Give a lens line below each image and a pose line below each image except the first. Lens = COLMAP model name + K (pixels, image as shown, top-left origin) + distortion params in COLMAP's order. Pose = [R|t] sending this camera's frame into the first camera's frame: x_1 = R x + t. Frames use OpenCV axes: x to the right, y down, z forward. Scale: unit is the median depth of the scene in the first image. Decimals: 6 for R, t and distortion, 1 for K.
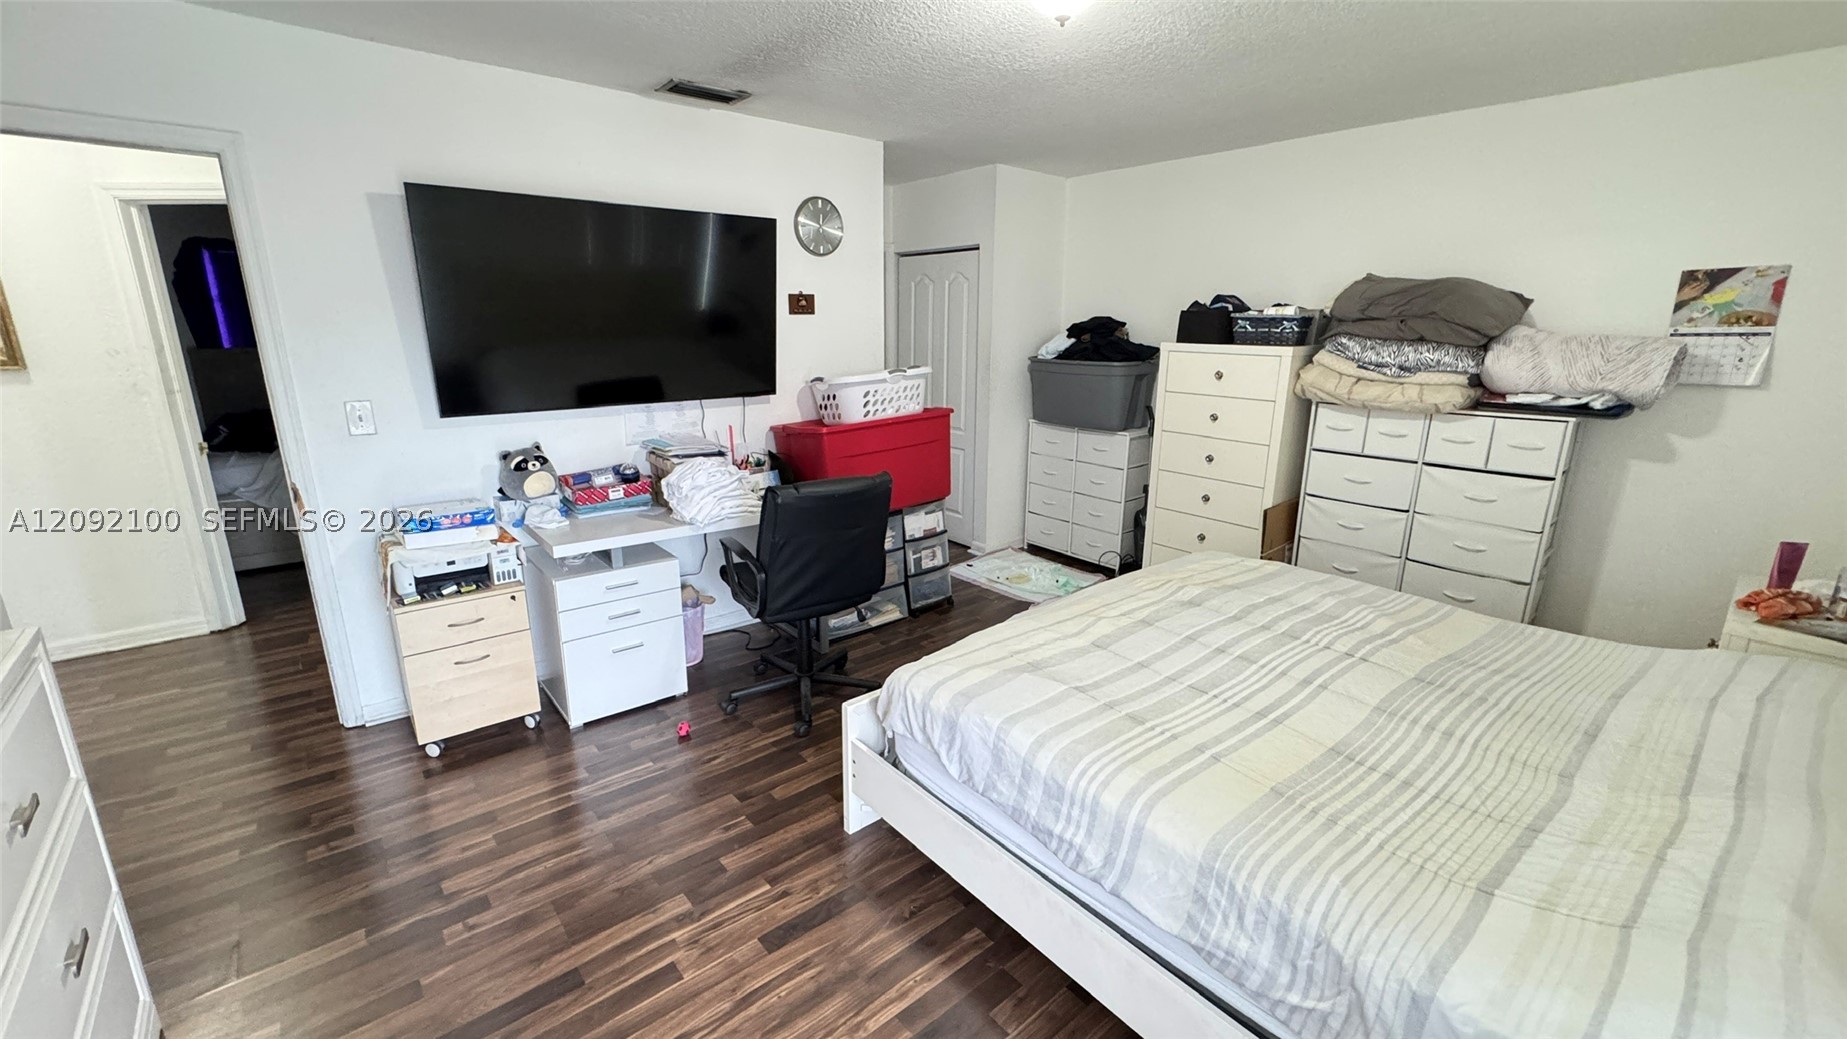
lens RADIAL K [[740.4, 0, 922.3], [0, 740.4, 519.1], [0, 0, 1]] dist [0.000194, 0.000402]
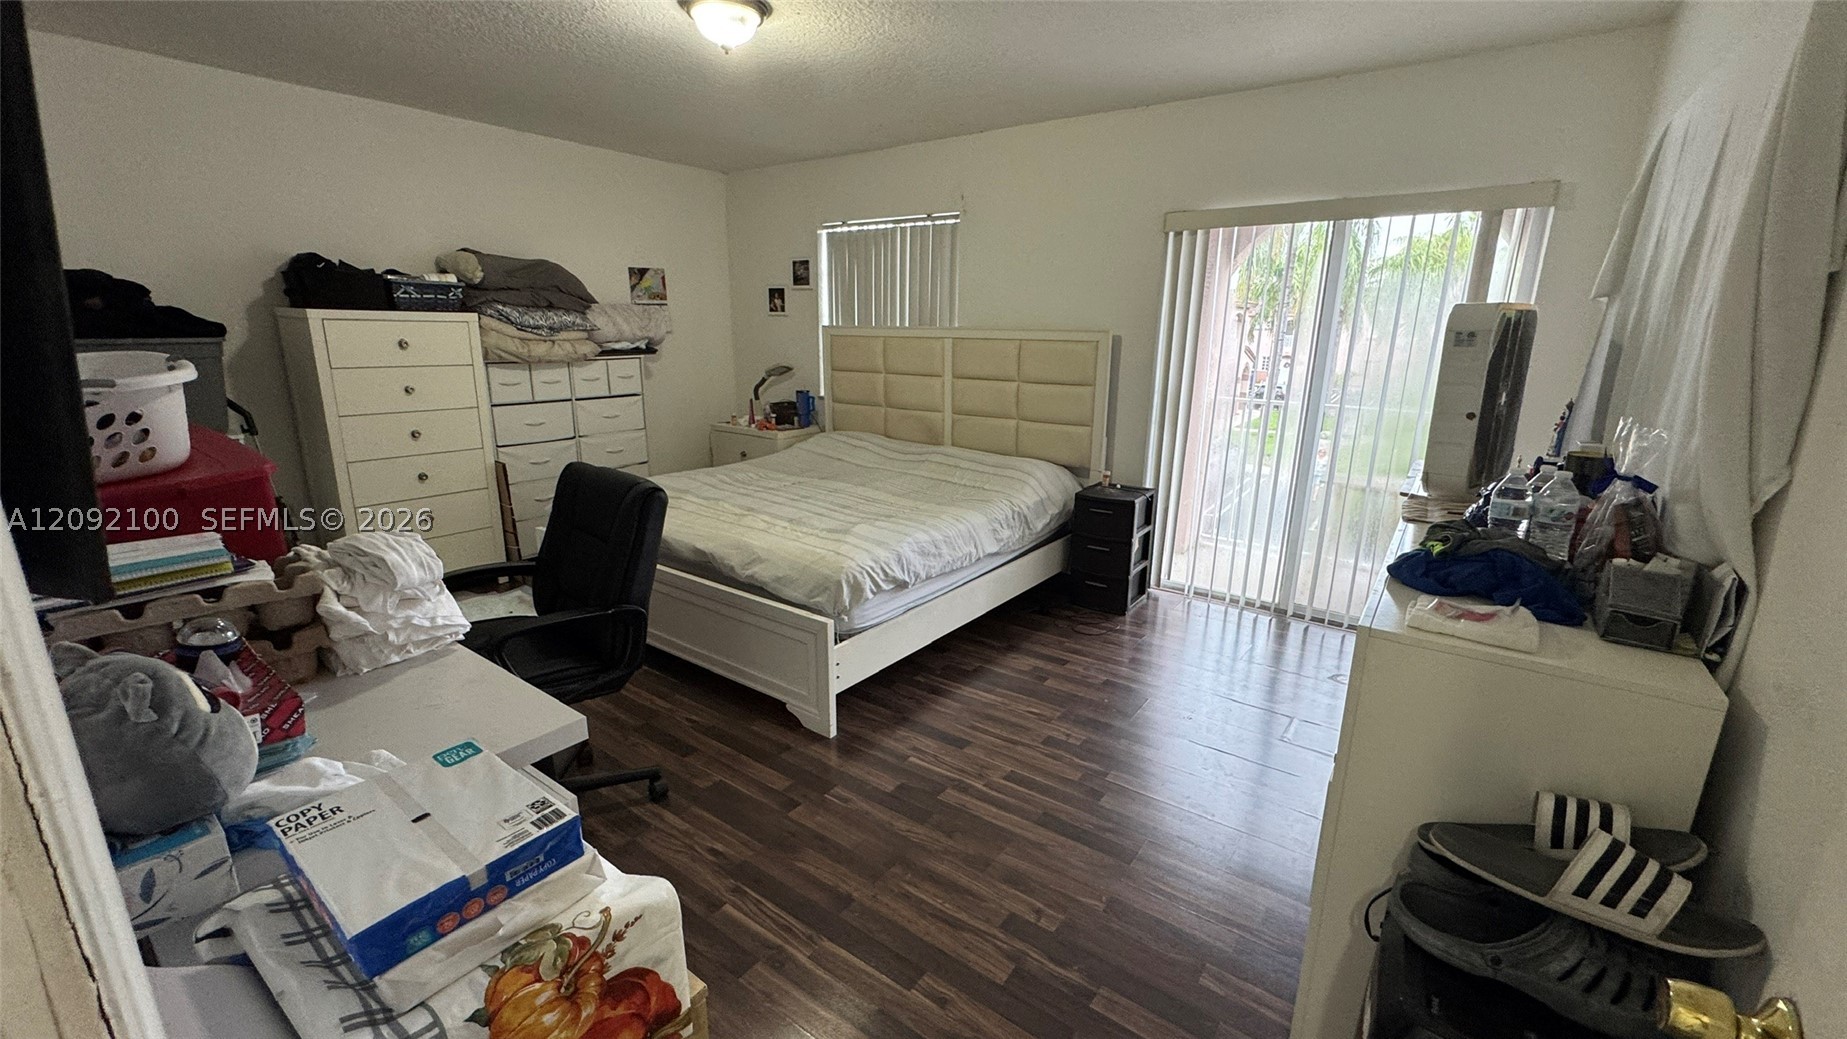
lens RADIAL K [[740.4, 0, 923.9], [0, 740.4, 515.8], [0, 0, 1]] dist [0.000194, 0.000402]
pose [[-0.224293, -0.257274, 0.939948, -0.903800], [0.236620, 0.921282, 0.308627, -0.168418], [-0.945359, 0.291633, -0.145761, 0.760799]]
